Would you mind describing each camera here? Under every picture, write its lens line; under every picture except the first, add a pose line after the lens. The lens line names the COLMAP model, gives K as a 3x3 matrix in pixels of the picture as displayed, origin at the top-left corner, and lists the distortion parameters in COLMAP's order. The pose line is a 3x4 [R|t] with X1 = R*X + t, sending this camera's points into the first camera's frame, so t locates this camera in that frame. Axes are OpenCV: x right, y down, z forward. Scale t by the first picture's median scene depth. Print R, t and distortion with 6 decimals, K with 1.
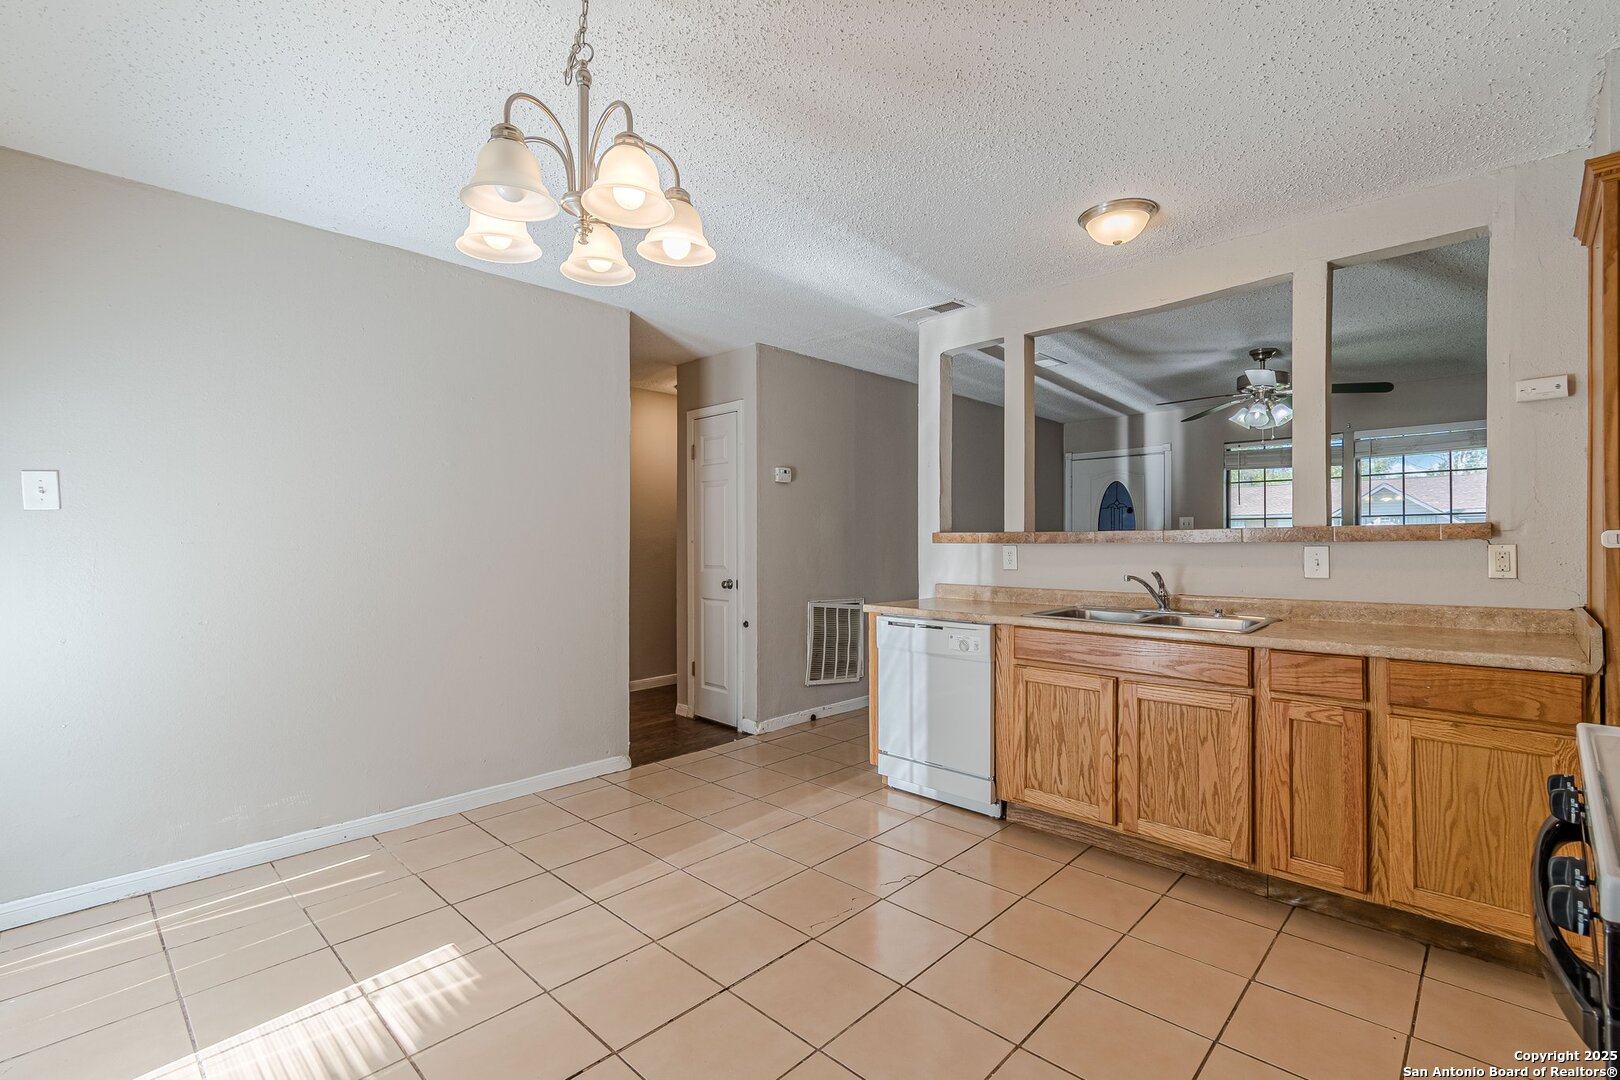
lens RADIAL K [[727.3, 0, 810.7], [0, 727.3, 532.9], [0, 0, 1]] dist [0.002225, -0.001380]
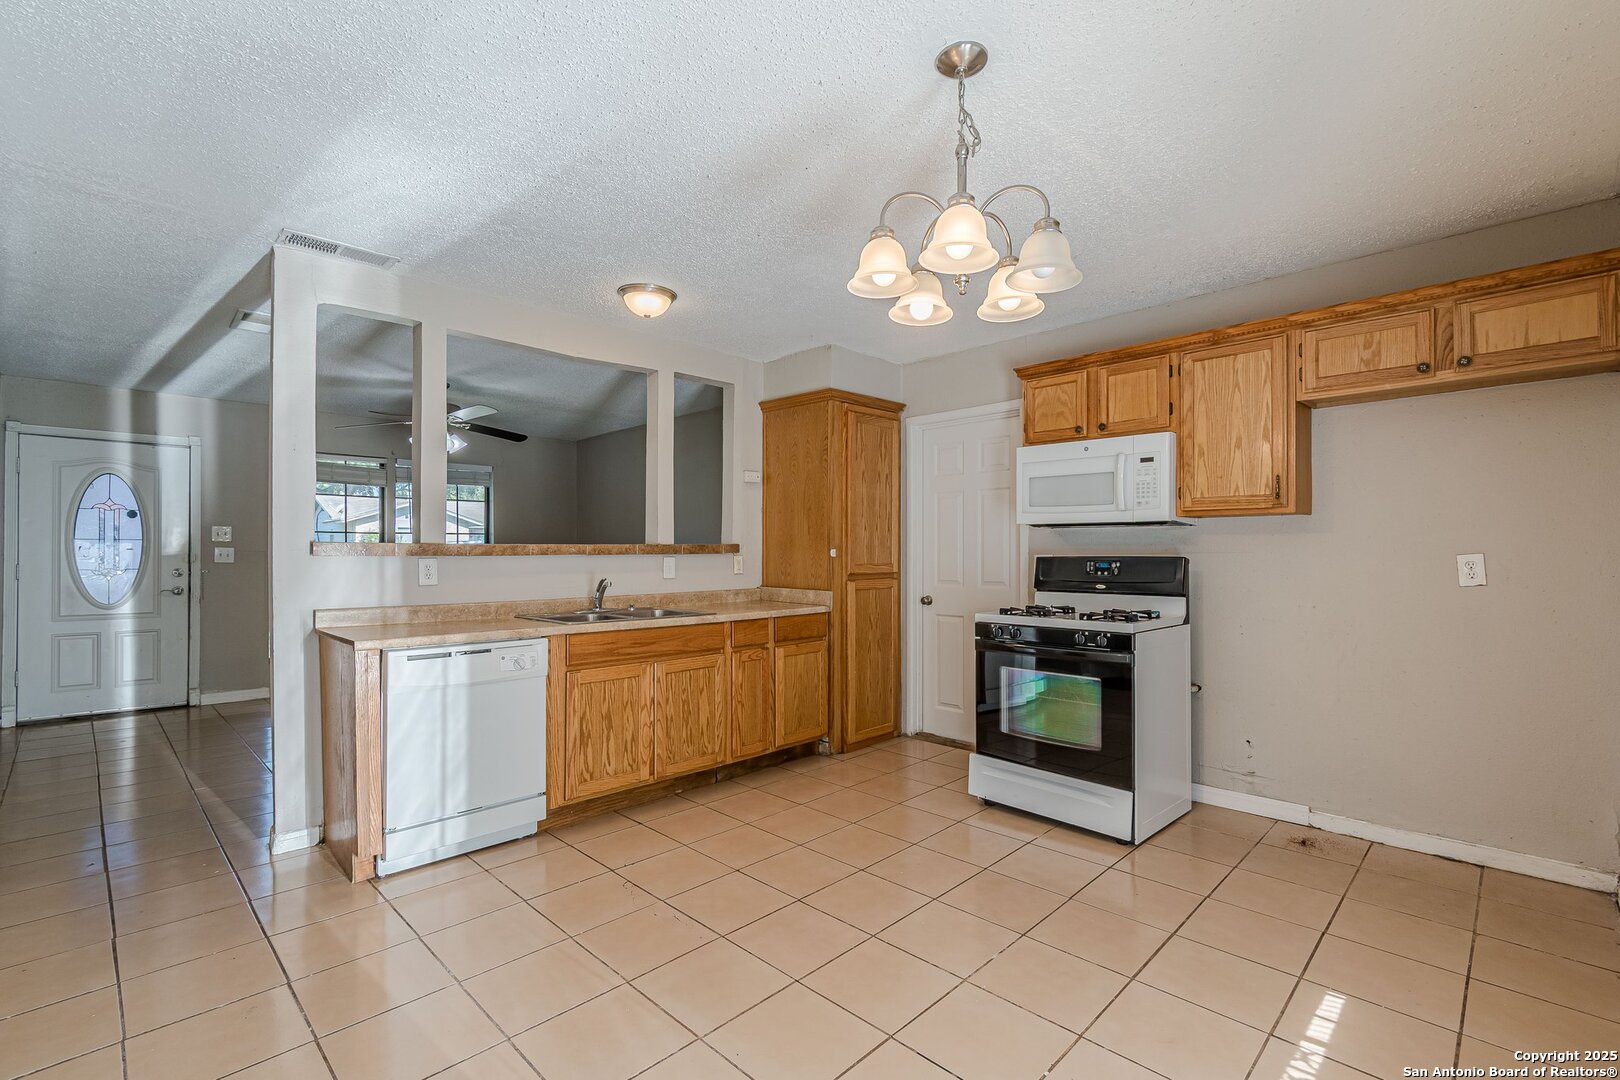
lens RADIAL K [[727.3, 0, 821.6], [0, 727.3, 547.9], [0, 0, 1]] dist [0.002225, -0.001380]
pose [[0.001227, 0.009681, 0.999952, -0.694634], [-0.010952, 0.999893, -0.009667, 0.009040], [-0.999939, -0.010940, 0.001333, 0.580930]]
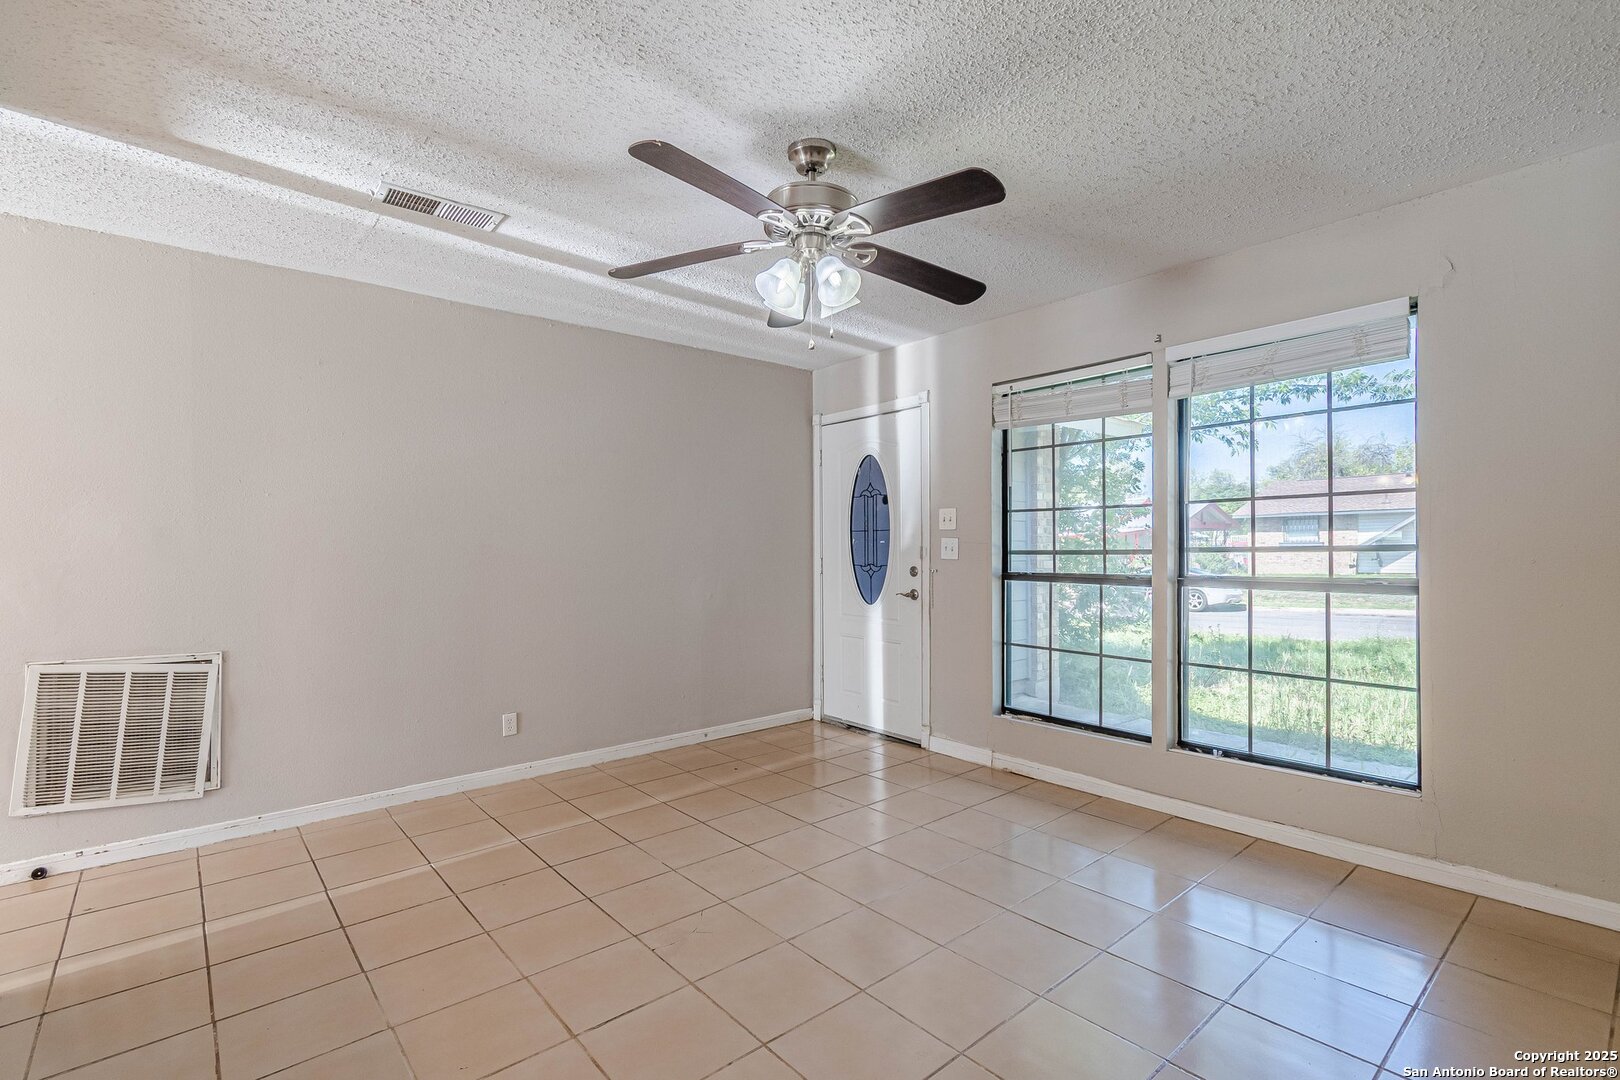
lens RADIAL K [[727.3, 0, 819.6], [0, 727.3, 543.1], [0, 0, 1]] dist [0.002225, -0.001380]
pose [[0.994957, -0.004818, -0.100190, 0.957173], [0.005923, 0.999925, 0.010740, 0.000950], [0.100131, -0.011279, 0.994910, 0.756264]]
